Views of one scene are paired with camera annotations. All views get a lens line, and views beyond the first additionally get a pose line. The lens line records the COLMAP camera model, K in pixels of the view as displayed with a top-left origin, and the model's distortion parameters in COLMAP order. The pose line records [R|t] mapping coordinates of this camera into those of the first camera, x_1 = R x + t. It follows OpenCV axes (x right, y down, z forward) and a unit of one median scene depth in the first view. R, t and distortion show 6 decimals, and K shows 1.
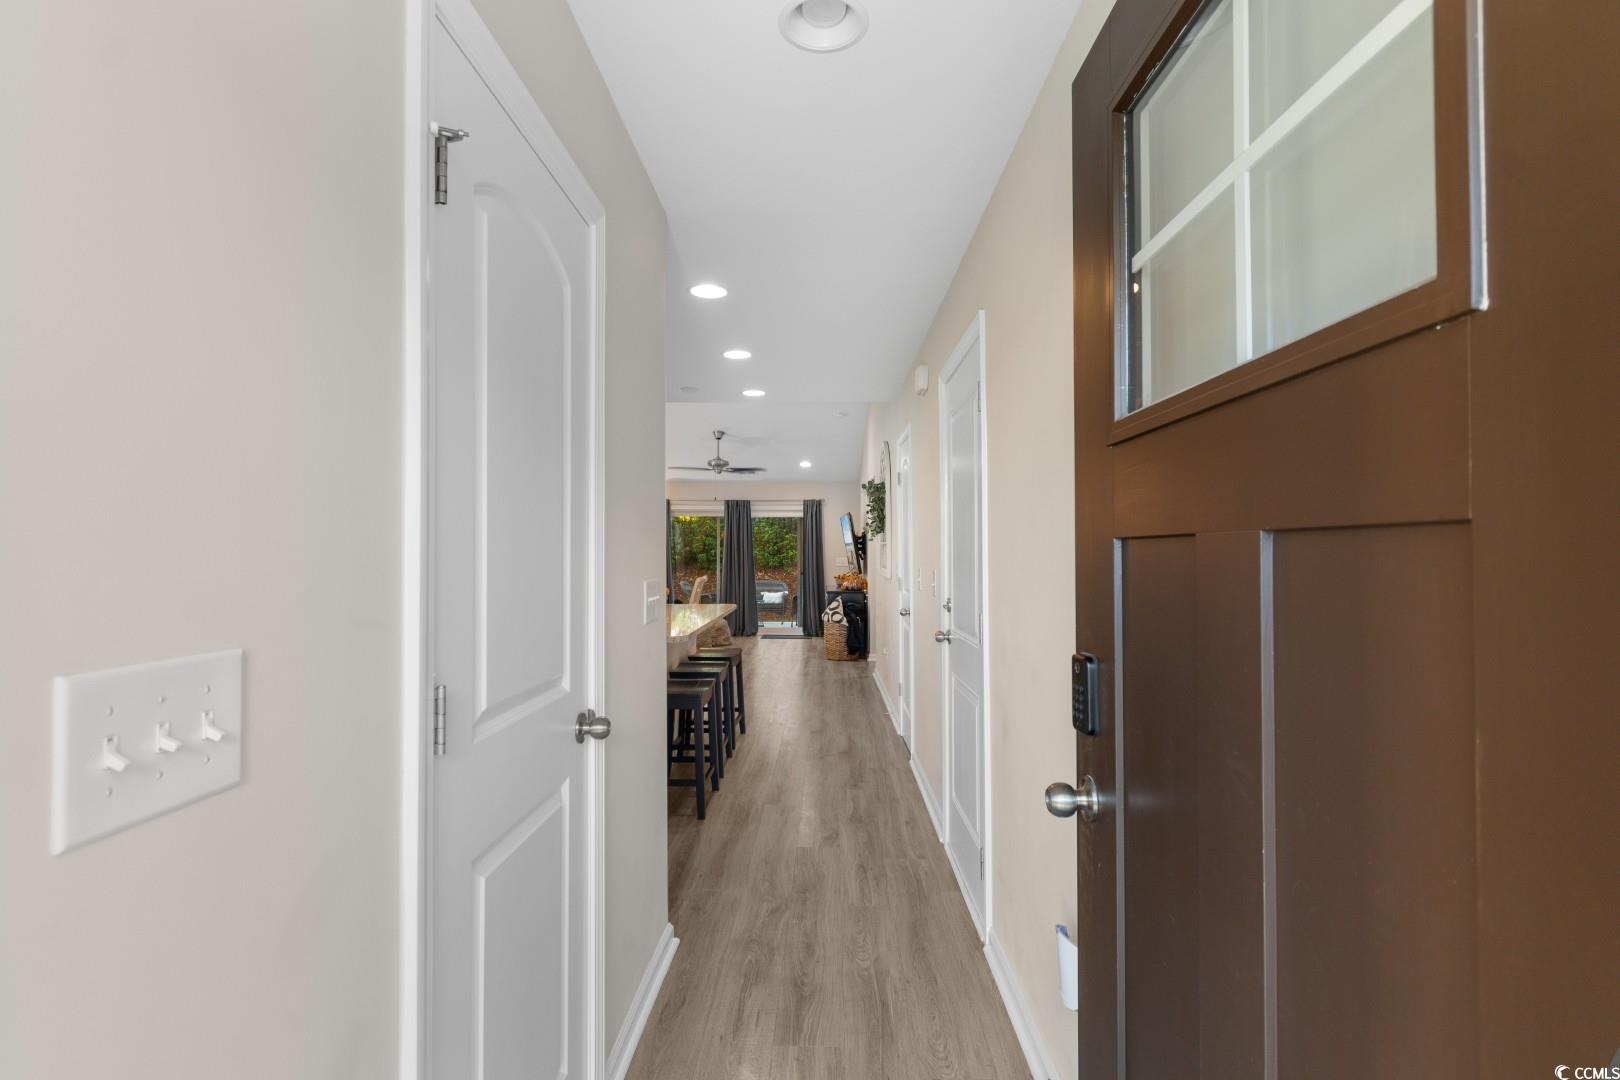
lens RADIAL K [[775.6, 0, 813.1], [0, 775.6, 548.7], [0, 0, 1]] dist [0.000309, 0.000154]
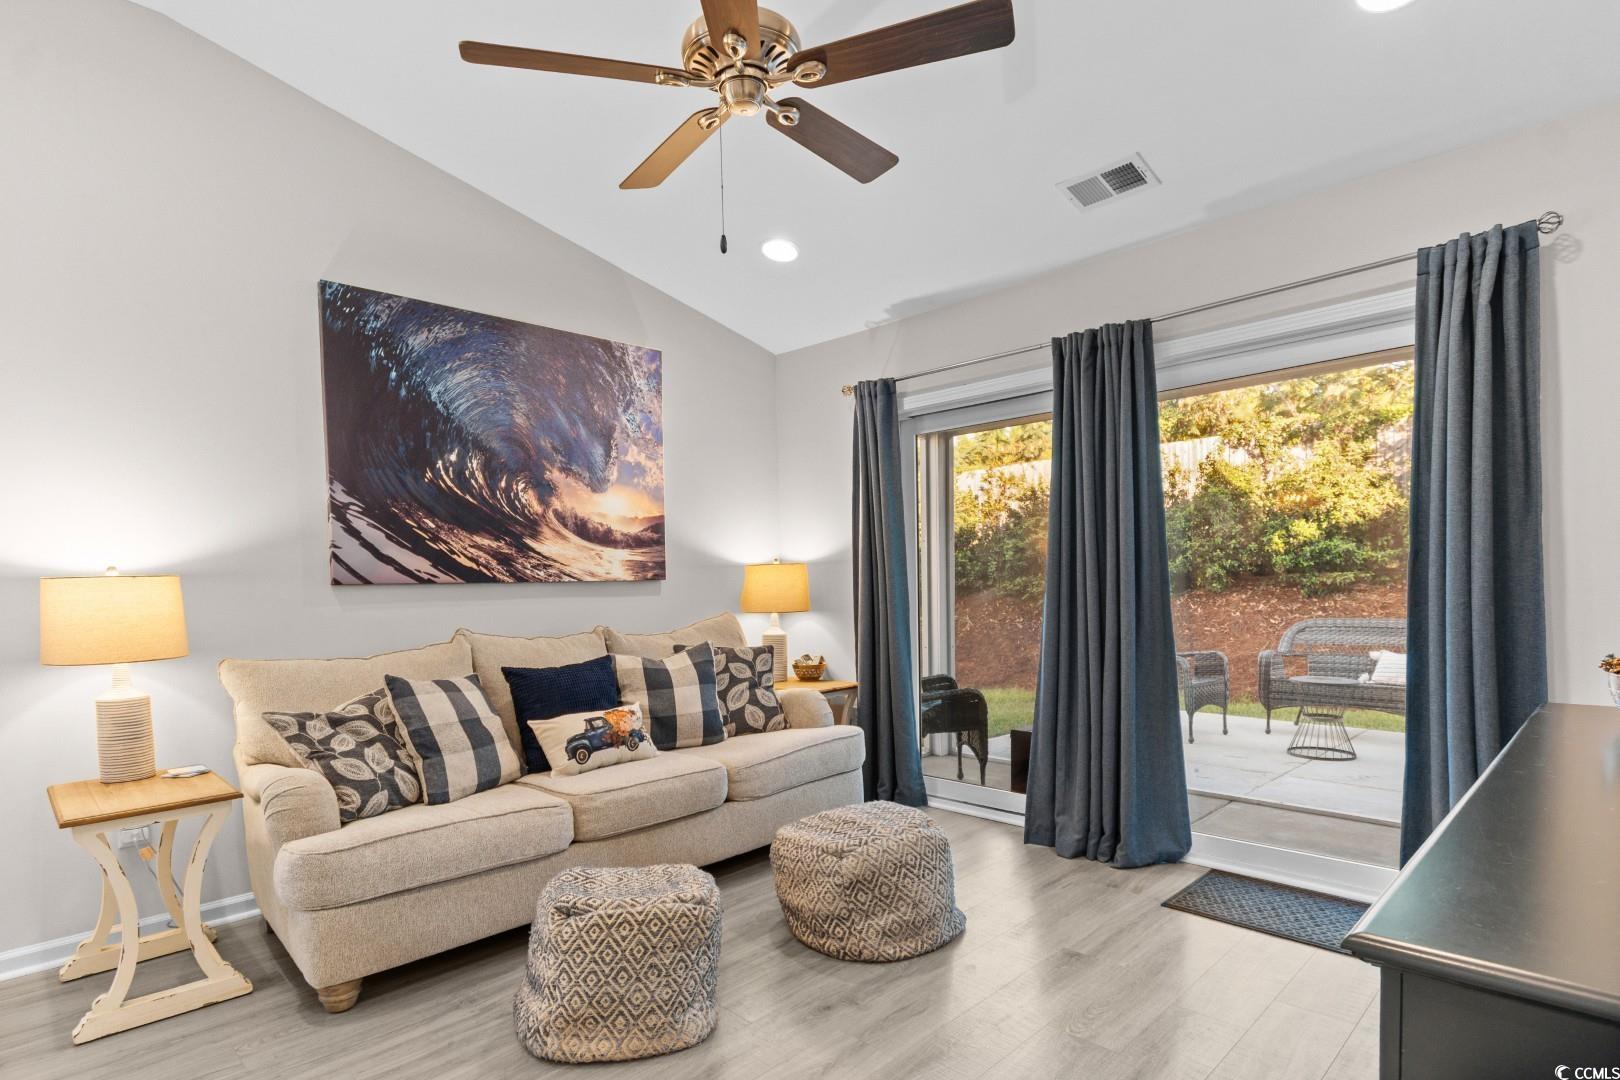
lens RADIAL K [[835.8, 0, 801.7], [0, 835.8, 617.6], [0, 0, 1]] dist [0.002644, 0.000517]
pose [[0.708248, 0.015656, -0.705790, 0.029364], [0.031867, 0.998026, 0.054117, 0.014094], [0.705244, -0.060820, 0.706351, 0.732826]]
